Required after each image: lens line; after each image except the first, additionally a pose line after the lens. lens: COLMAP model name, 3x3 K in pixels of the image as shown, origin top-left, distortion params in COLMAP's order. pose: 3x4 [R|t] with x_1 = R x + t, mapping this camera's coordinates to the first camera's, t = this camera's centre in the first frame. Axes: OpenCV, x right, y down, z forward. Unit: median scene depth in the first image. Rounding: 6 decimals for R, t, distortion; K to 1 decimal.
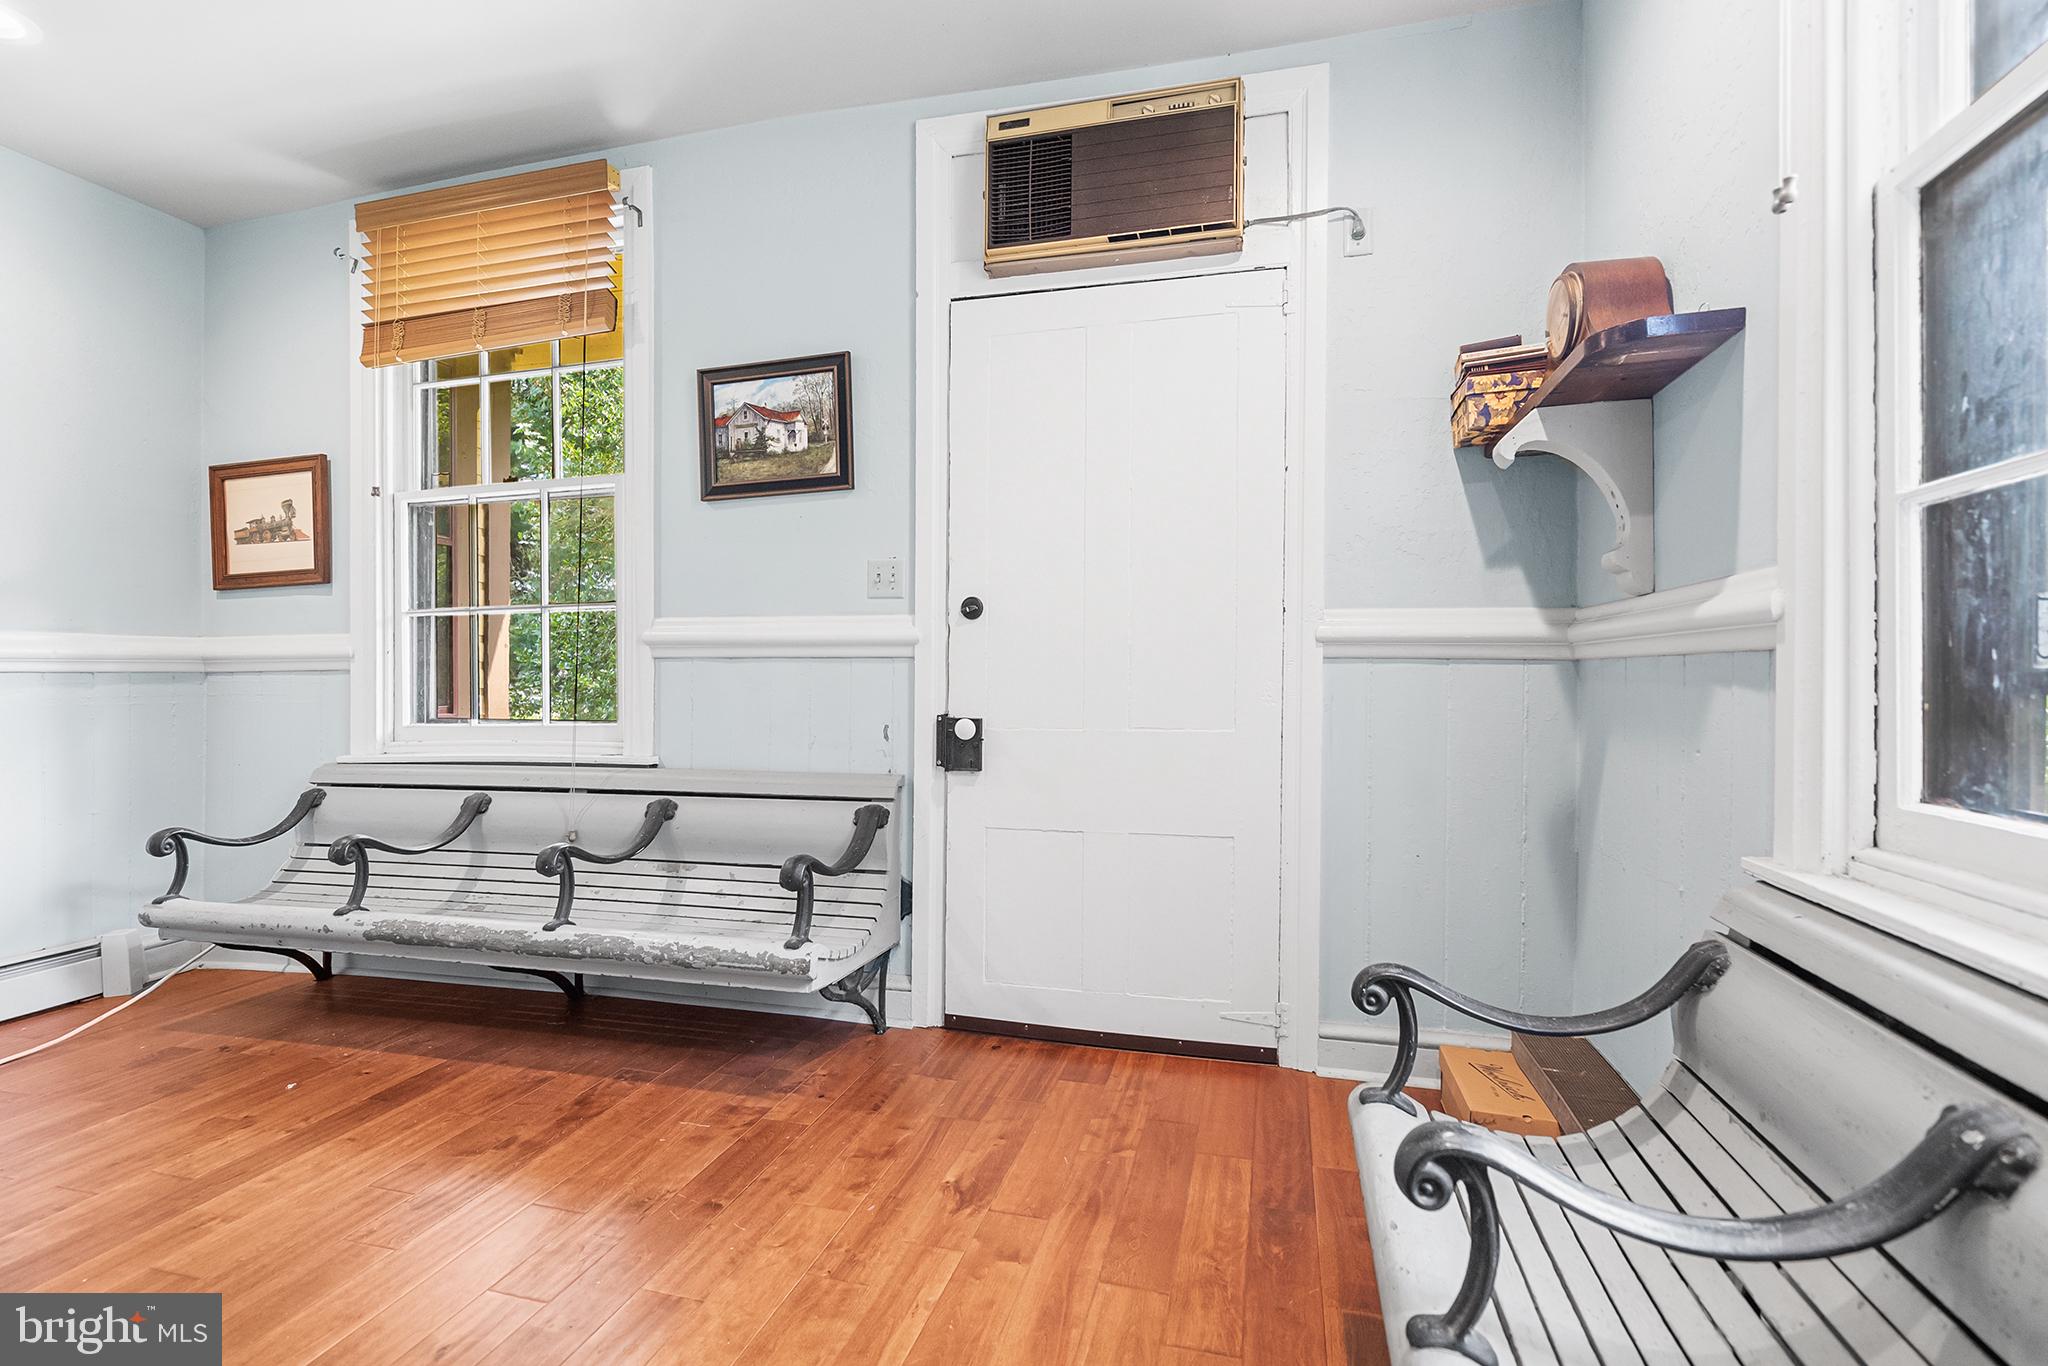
lens RADIAL K [[945.7, 0, 1023.5], [0, 945.7, 699.4], [0, 0, 1]] dist [-0.019626, 0.001668]
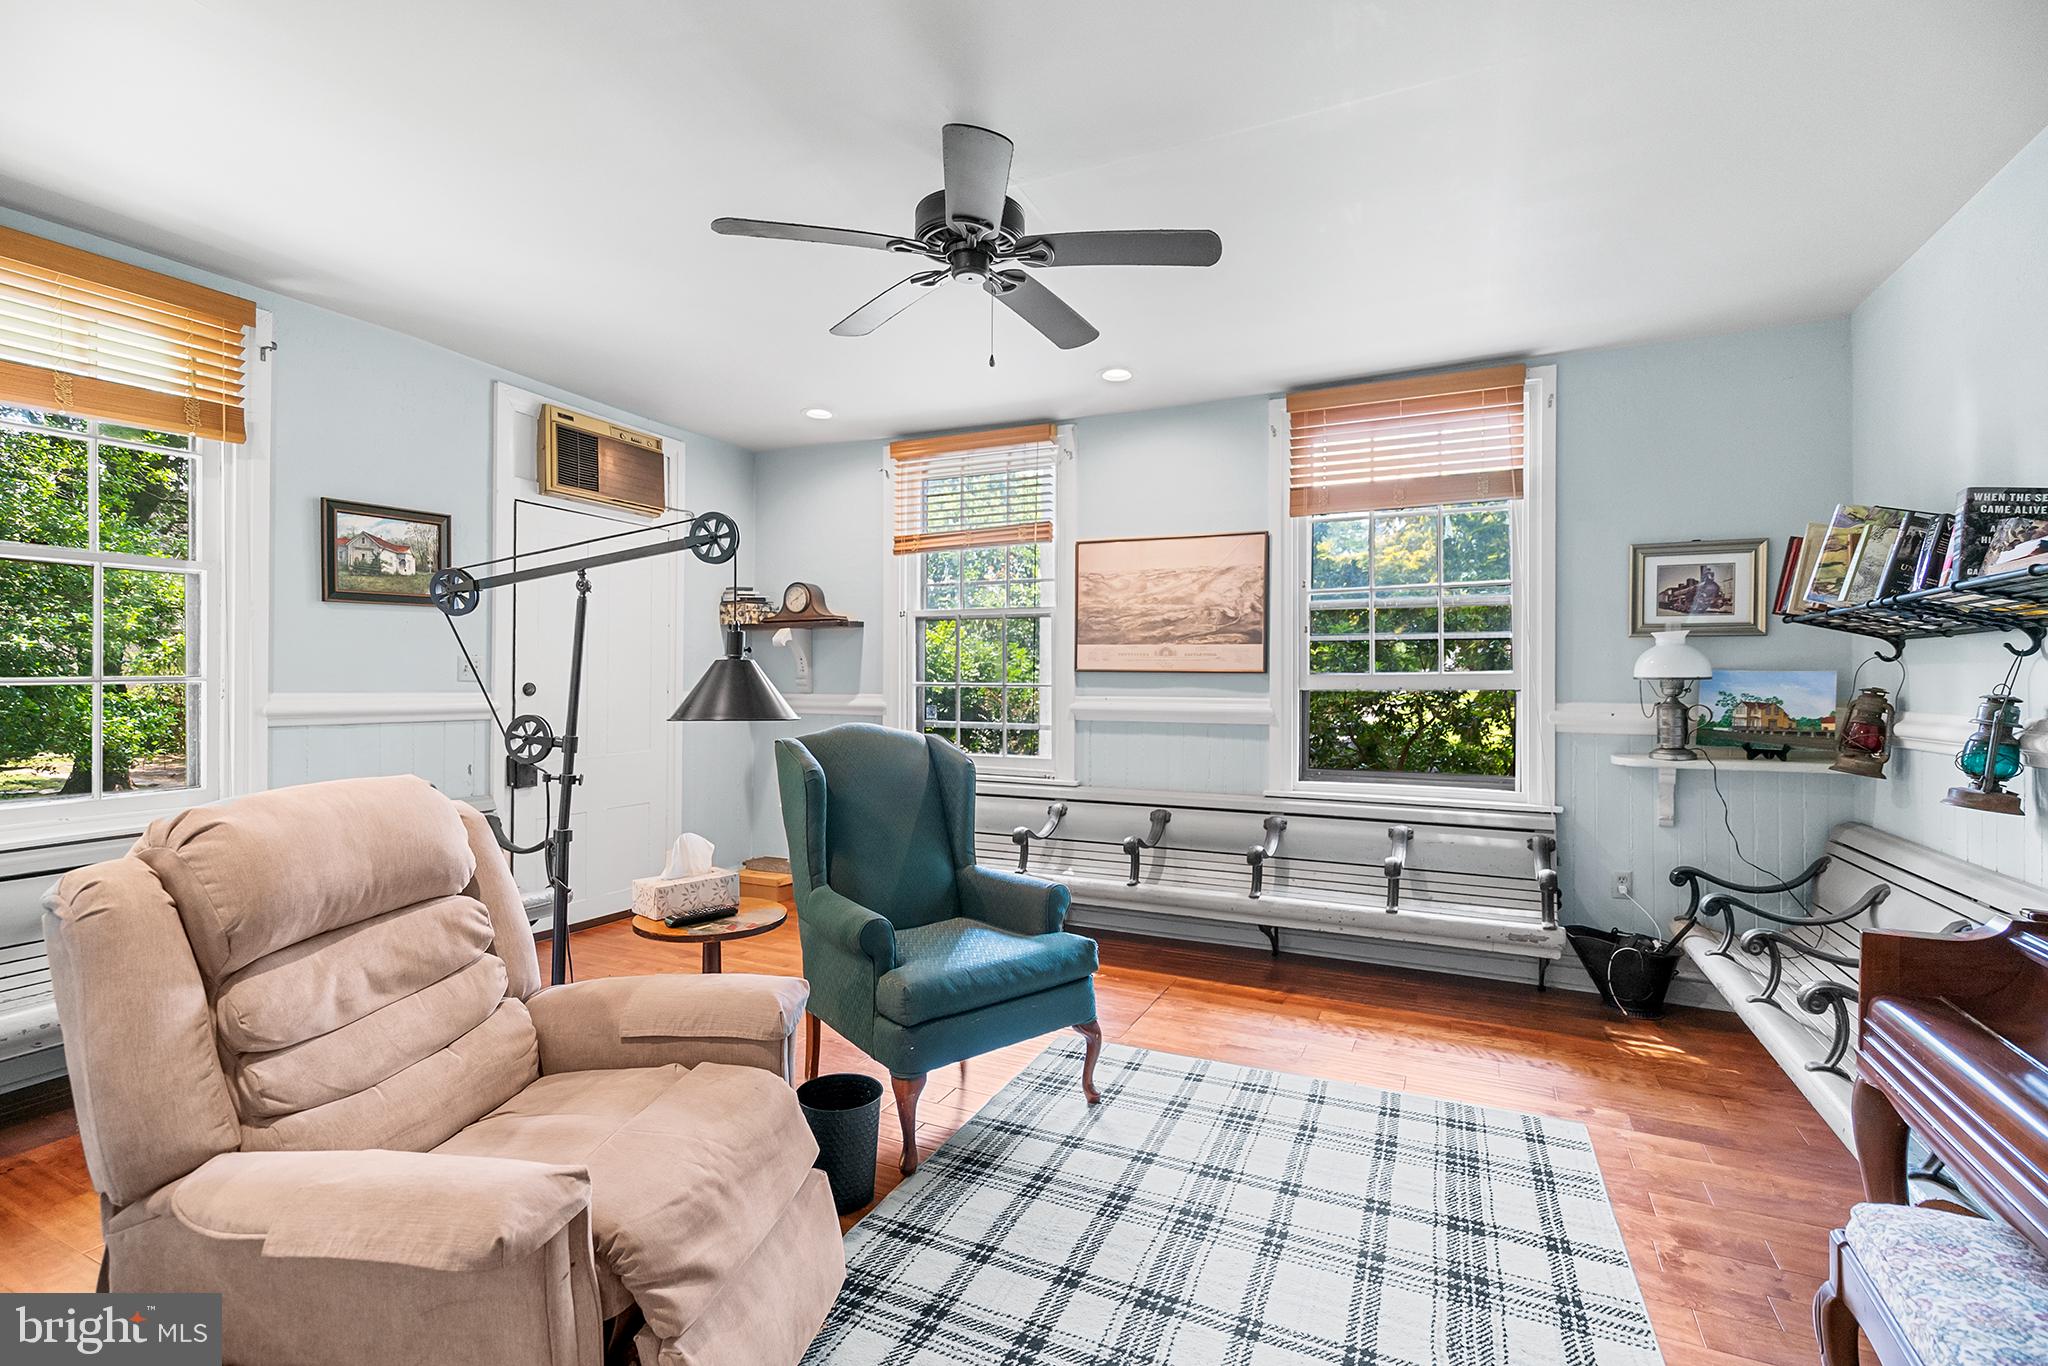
lens RADIAL K [[945.7, 0, 1021.3], [0, 945.7, 675.8], [0, 0, 1]] dist [-0.019626, 0.001668]
pose [[0.175630, -0.004786, 0.984445, -1.449713], [0.006256, 0.999973, 0.003745, -0.112610], [-0.984436, 0.005501, 0.175655, -0.142733]]
